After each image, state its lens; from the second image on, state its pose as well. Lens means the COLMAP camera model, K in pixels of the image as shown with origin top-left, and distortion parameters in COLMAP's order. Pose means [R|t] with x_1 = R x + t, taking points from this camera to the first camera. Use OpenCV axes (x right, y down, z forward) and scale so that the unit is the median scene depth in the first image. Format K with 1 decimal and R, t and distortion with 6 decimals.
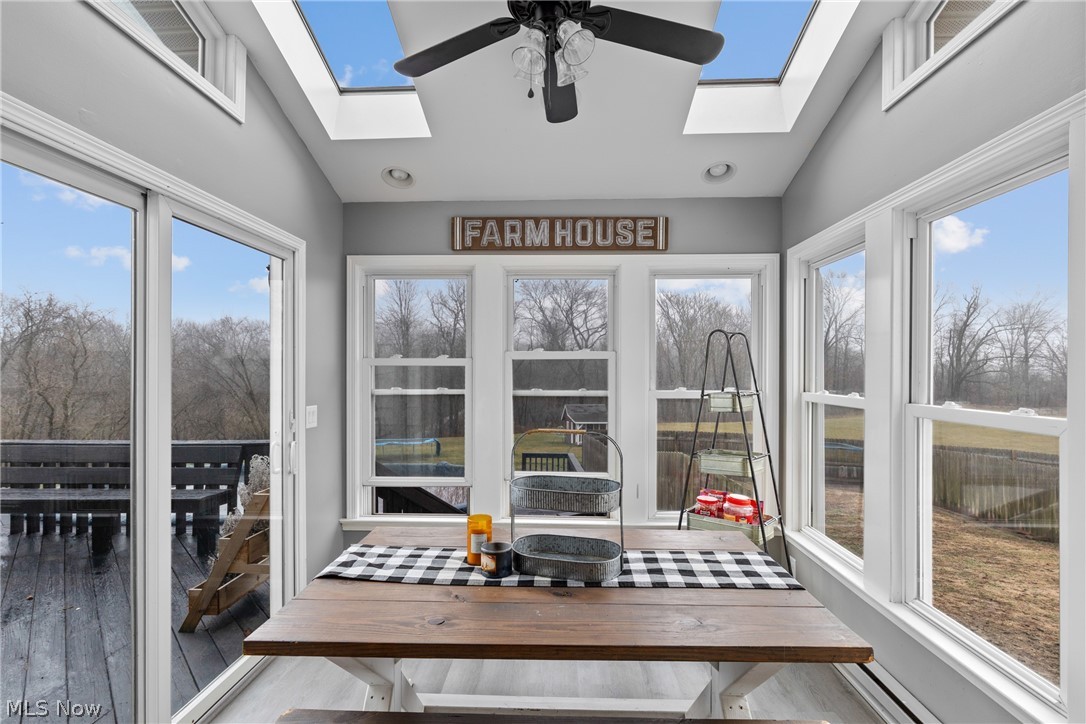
lens RADIAL K [[563.0, 0, 541.7], [0, 563.0, 366.8], [0, 0, 1]] dist [0.000024, 0.000001]
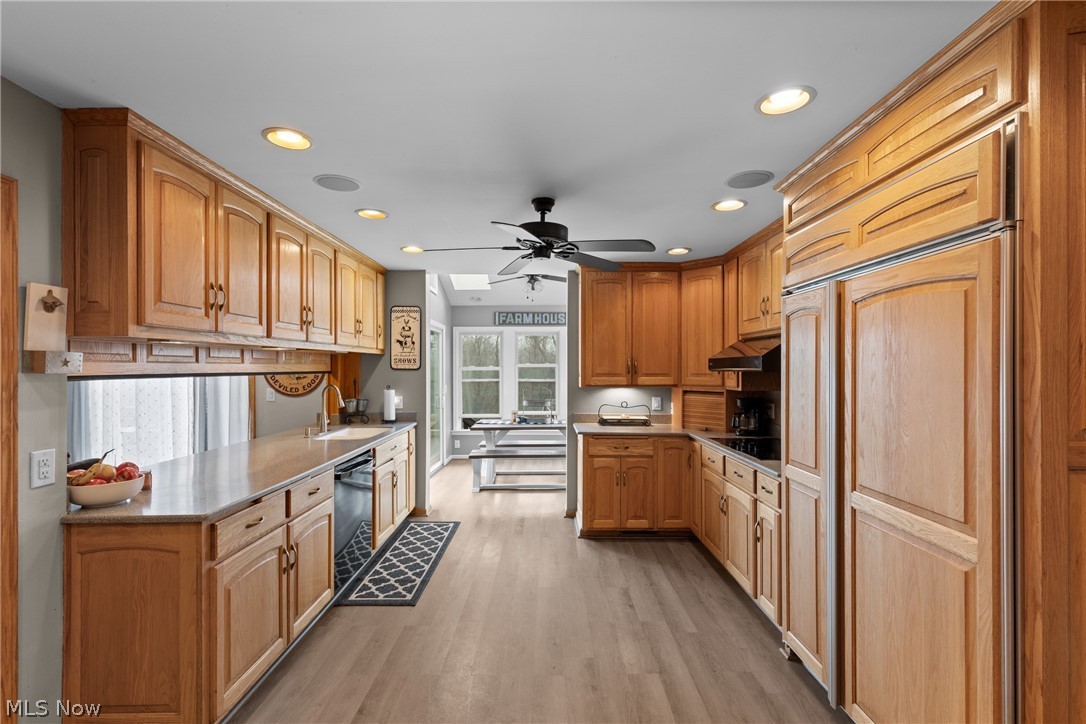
lens RADIAL K [[484.8, 0, 542.7], [0, 484.8, 365.3], [0, 0, 1]] dist [0.001379, 0.001072]
pose [[0.999387, -0.004118, 0.034777, -0.017843], [0.004153, 0.999991, -0.000934, -0.019293], [-0.034772, 0.001078, 0.999395, -1.222349]]
